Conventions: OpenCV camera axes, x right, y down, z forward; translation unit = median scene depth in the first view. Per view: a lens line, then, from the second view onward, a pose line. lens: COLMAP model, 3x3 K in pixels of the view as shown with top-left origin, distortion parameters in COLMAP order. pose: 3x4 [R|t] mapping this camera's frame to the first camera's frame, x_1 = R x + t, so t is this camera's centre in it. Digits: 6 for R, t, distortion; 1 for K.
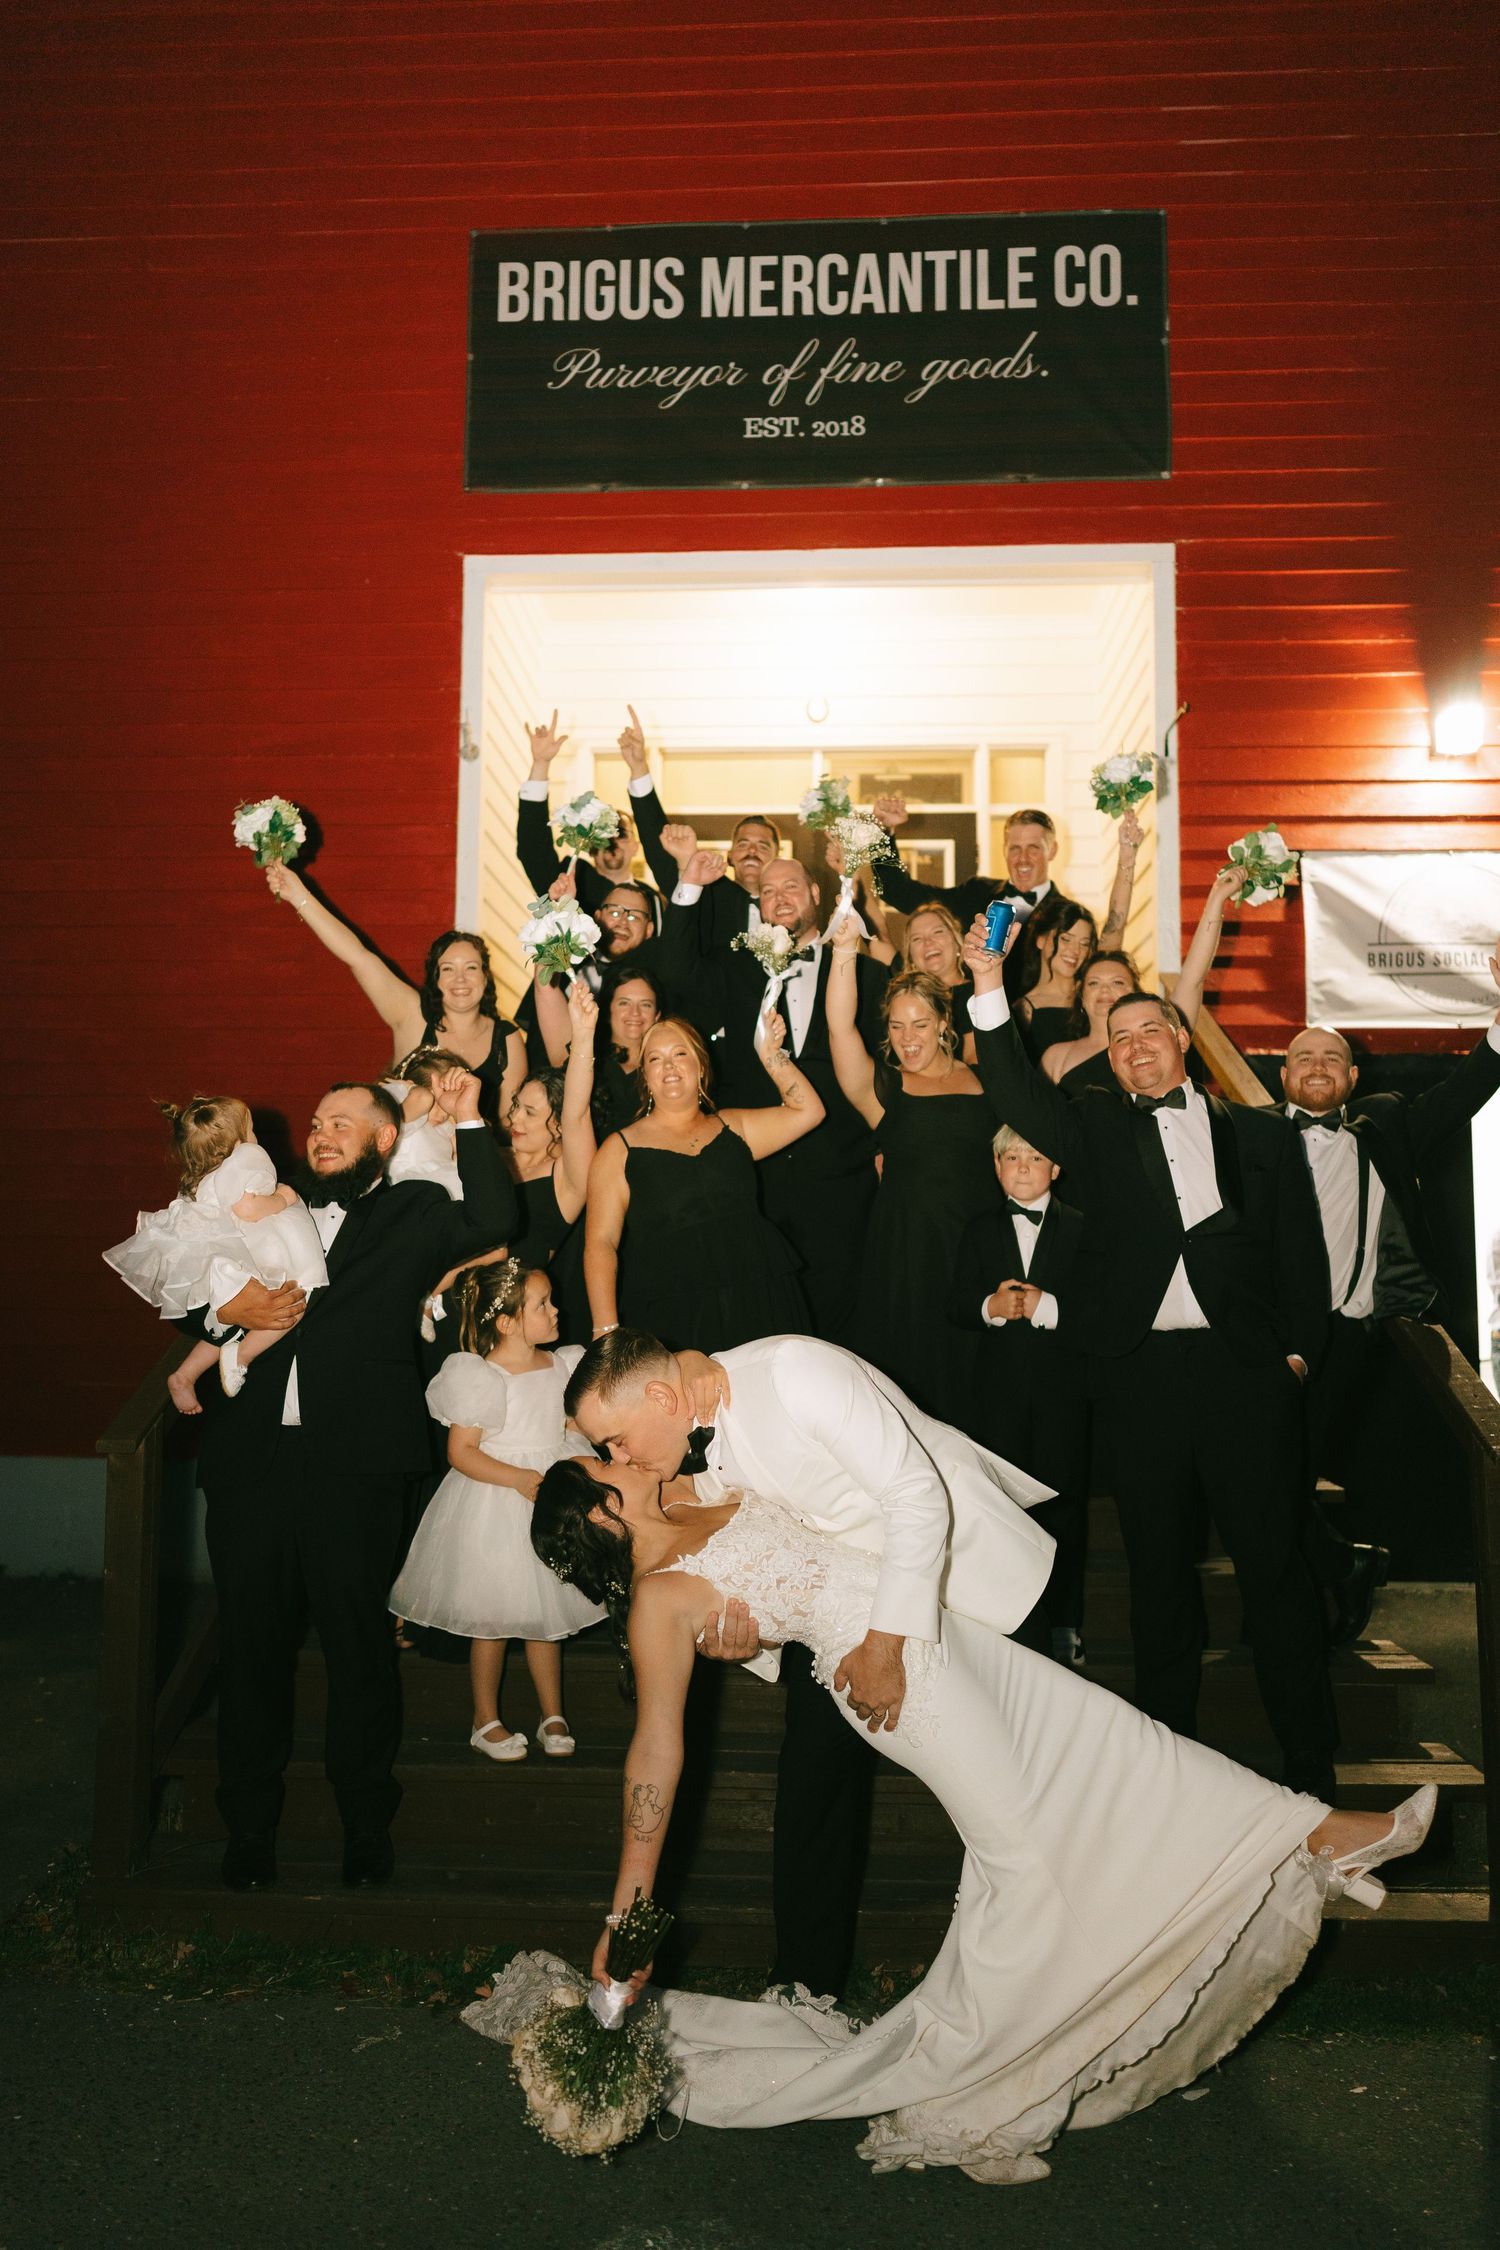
lens RADIAL K [[1553.7, 0, 748.8], [0, 1553.7, 1134.0], [0, 0, 1]] dist [0.000430, 0.002057]
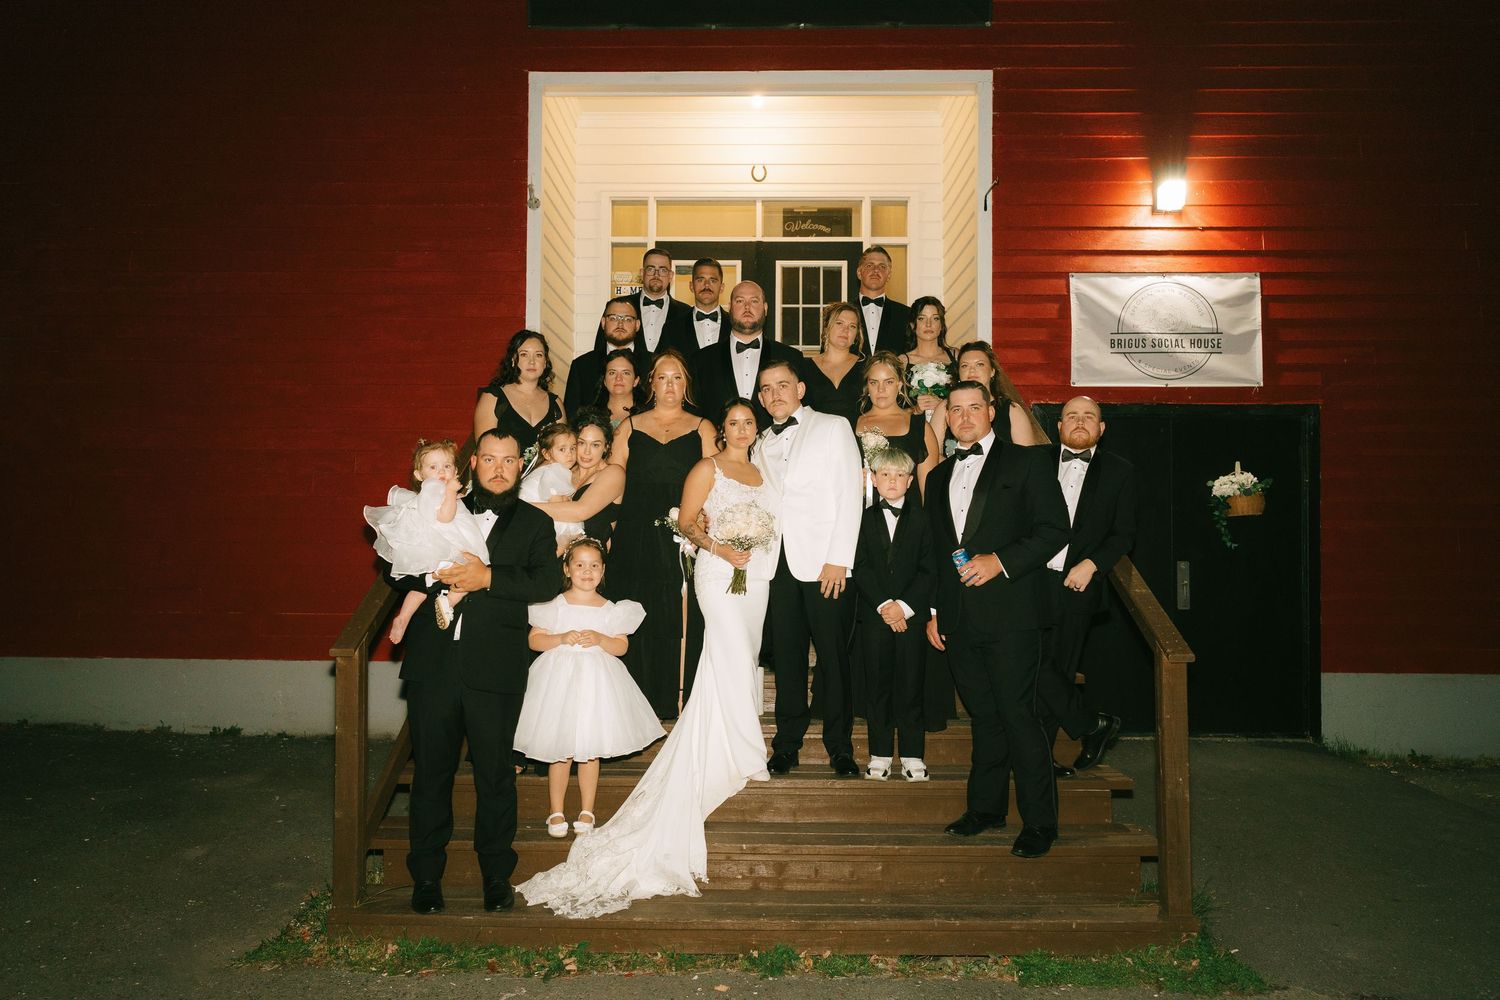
lens RADIAL K [[1069.3, 0, 733.1], [0, 1069.3, 501.7], [0, 0, 1]] dist [-0.001288, 0.005600]
pose [[0.999517, -0.000105, 0.031065, -0.016384], [-0.001705, 0.998303, 0.058206, -0.014008], [-0.031019, -0.058231, 0.997821, -0.075307]]
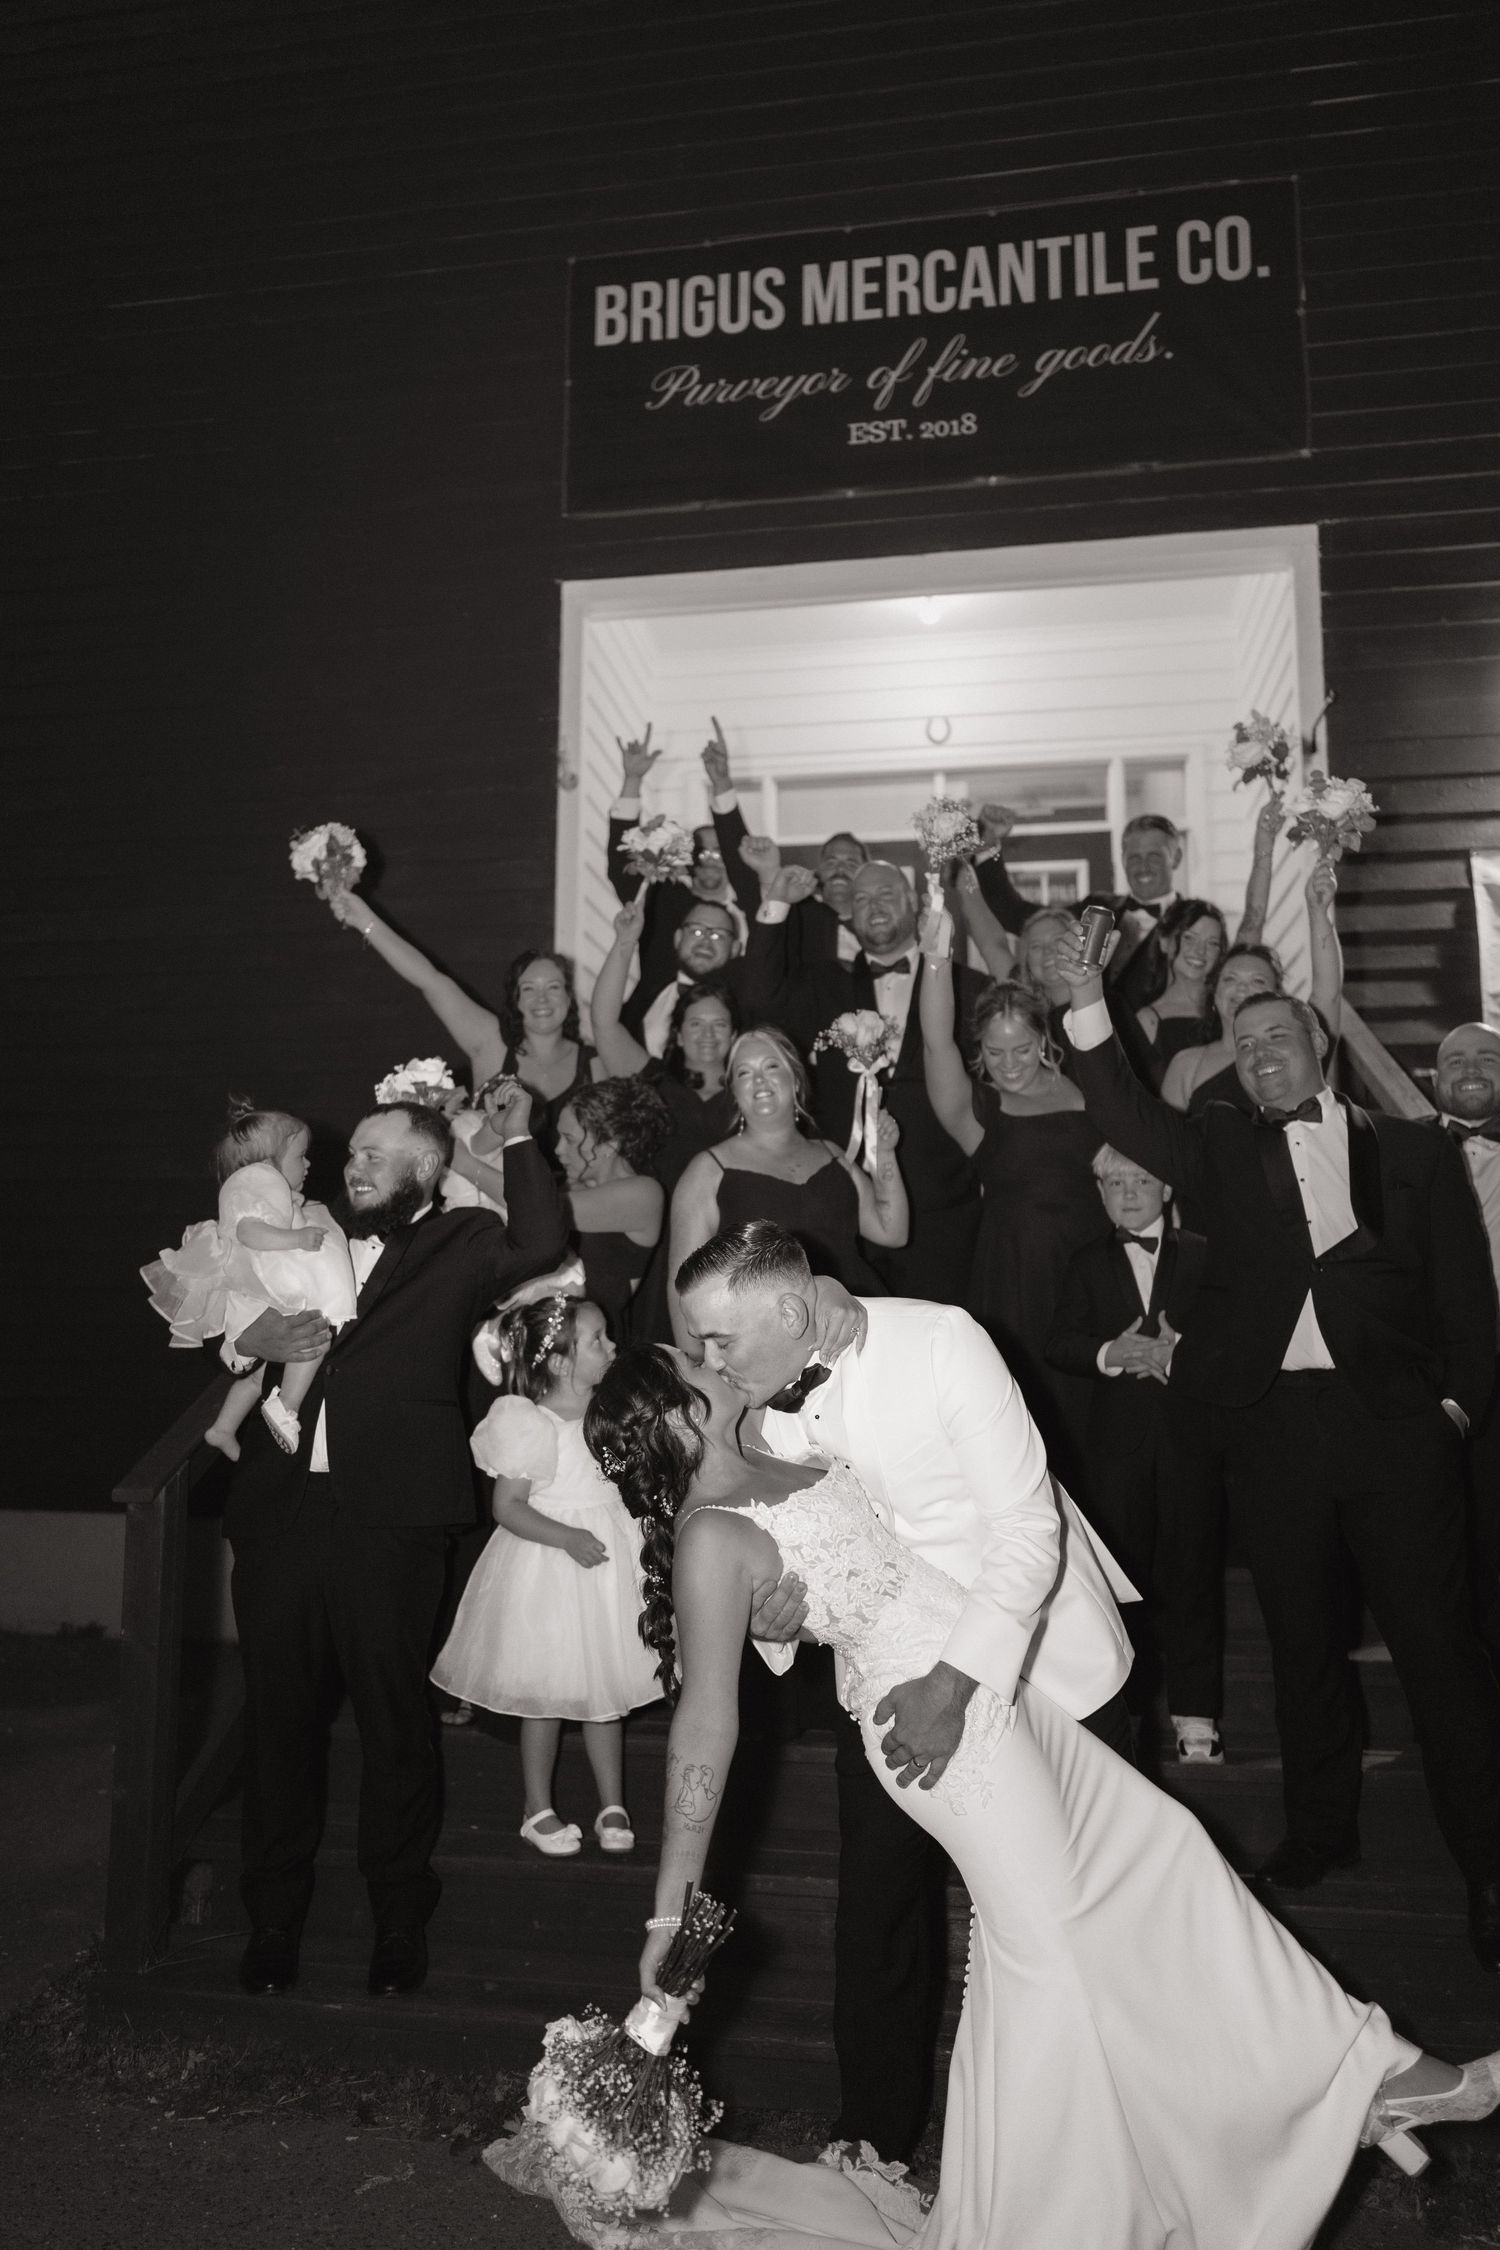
lens RADIAL K [[1553.7, 0, 748.8], [0, 1553.7, 1134.0], [0, 0, 1]] dist [0.000430, 0.002057]
pose [[0.993617, -0.016824, -0.111547, 0.036205], [0.011919, 0.998939, -0.044491, 0.017792], [0.112177, 0.042877, 0.992763, 0.064064]]
